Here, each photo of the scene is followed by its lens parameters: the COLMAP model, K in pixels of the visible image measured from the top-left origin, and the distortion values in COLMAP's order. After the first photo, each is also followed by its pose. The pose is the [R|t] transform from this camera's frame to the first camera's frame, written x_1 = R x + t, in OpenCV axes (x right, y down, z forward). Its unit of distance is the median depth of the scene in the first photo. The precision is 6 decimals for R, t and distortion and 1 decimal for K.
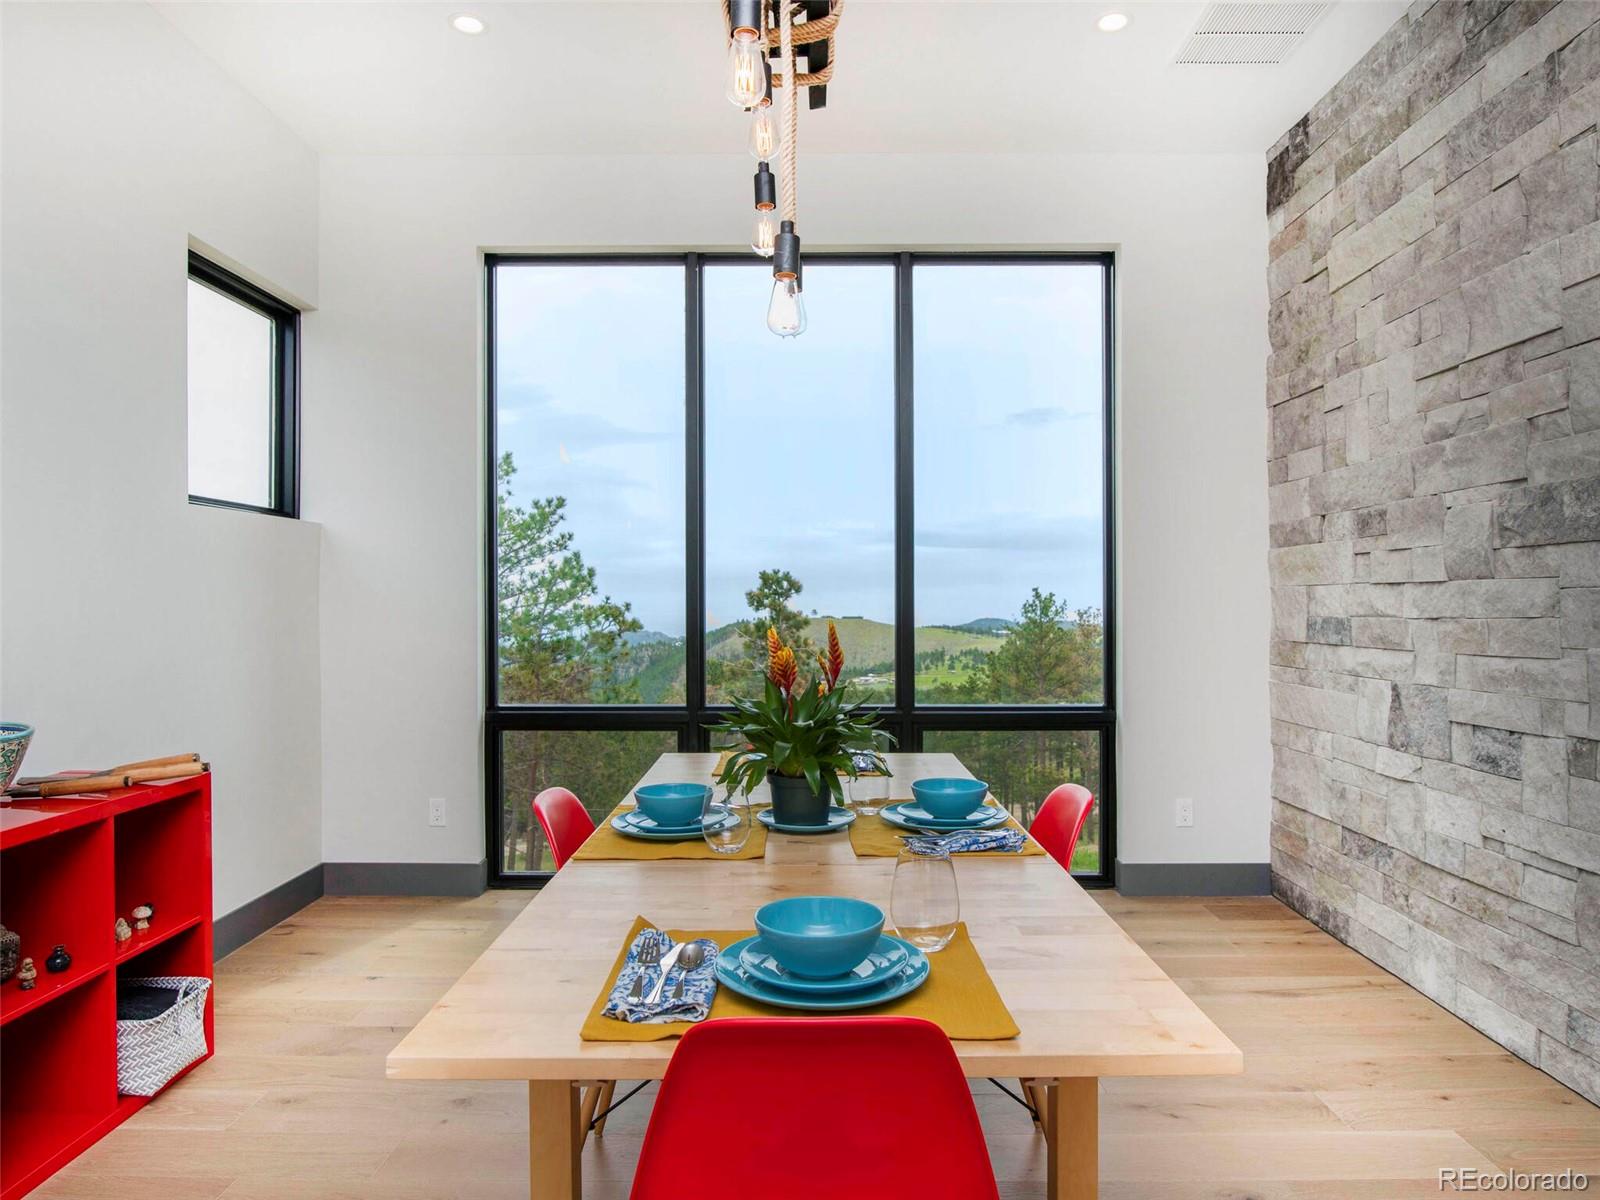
lens RADIAL K [[1013.9, 0, 757.8], [0, 1013.9, 604.1], [0, 0, 1]] dist [-0.012214, -0.002157]
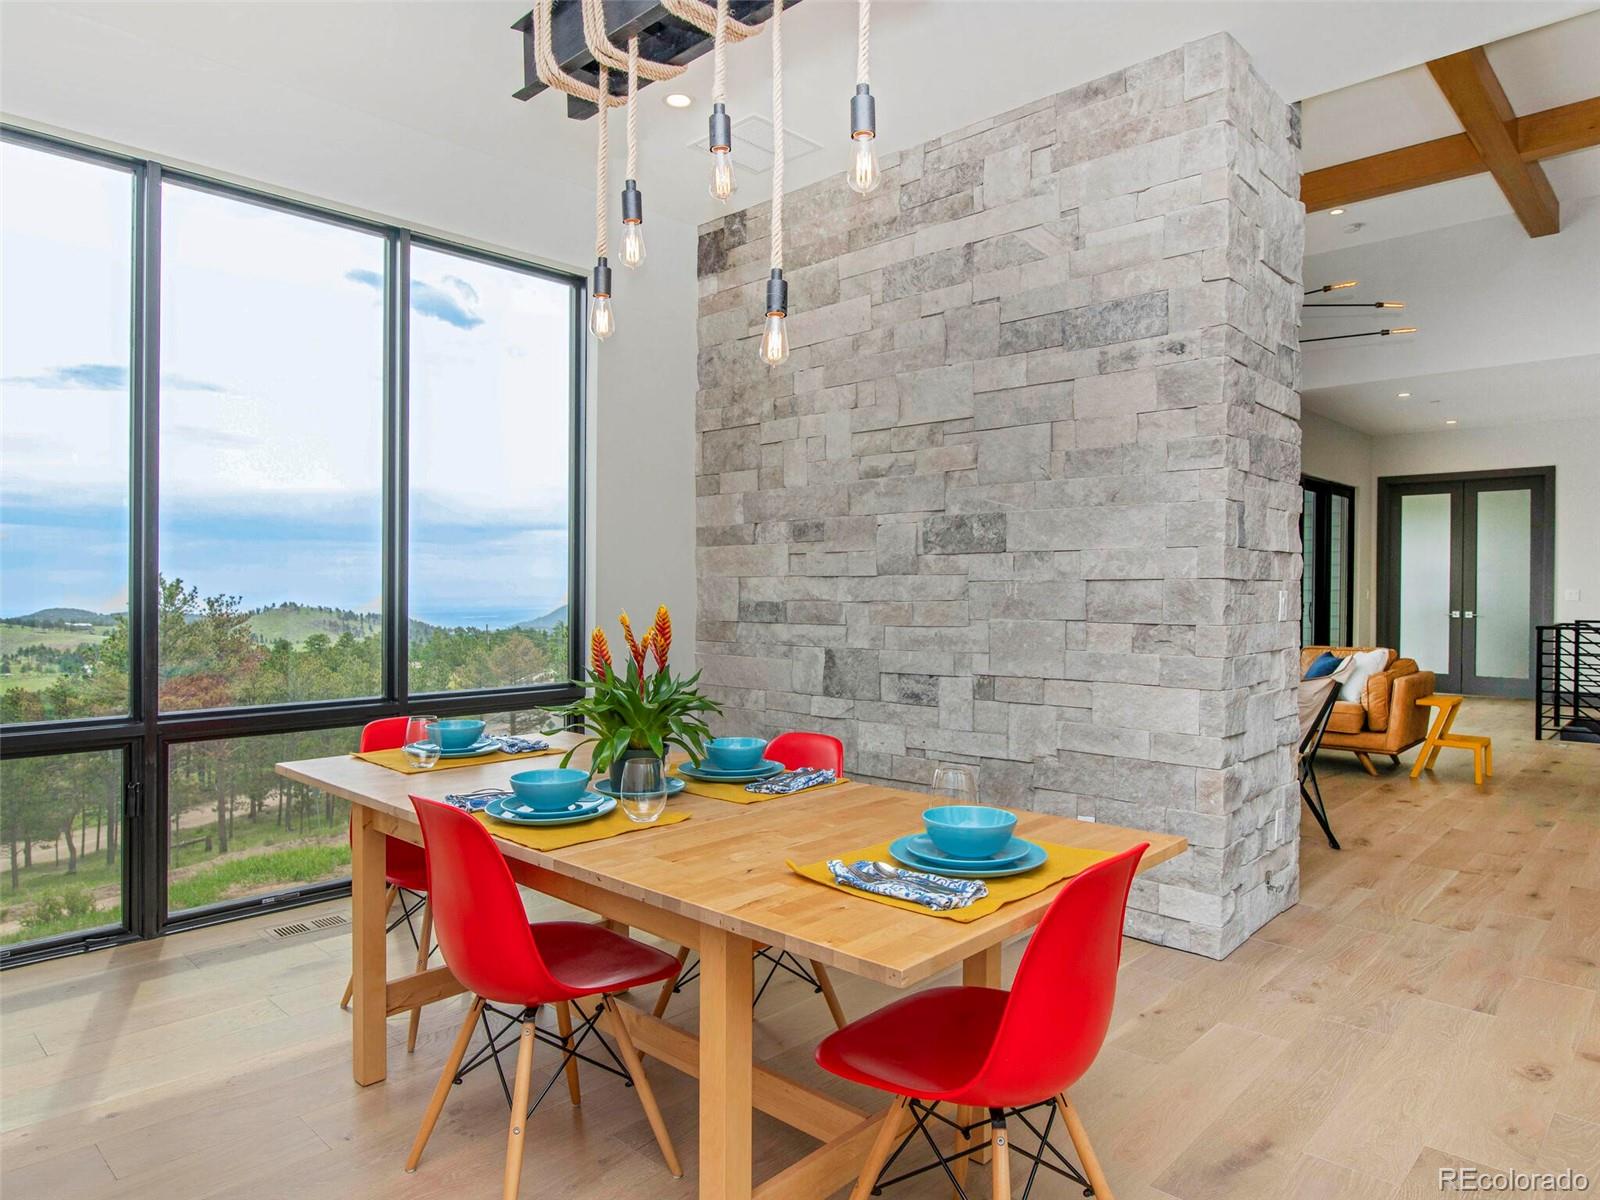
lens RADIAL K [[1013.9, 0, 804.0], [0, 1013.9, 586.3], [0, 0, 1]] dist [-0.012214, -0.002157]
pose [[0.686572, 0.008227, 0.727015, -0.380143], [-0.003824, 0.999963, -0.007704, 0.003409], [-0.727052, 0.002509, 0.686578, 0.066343]]
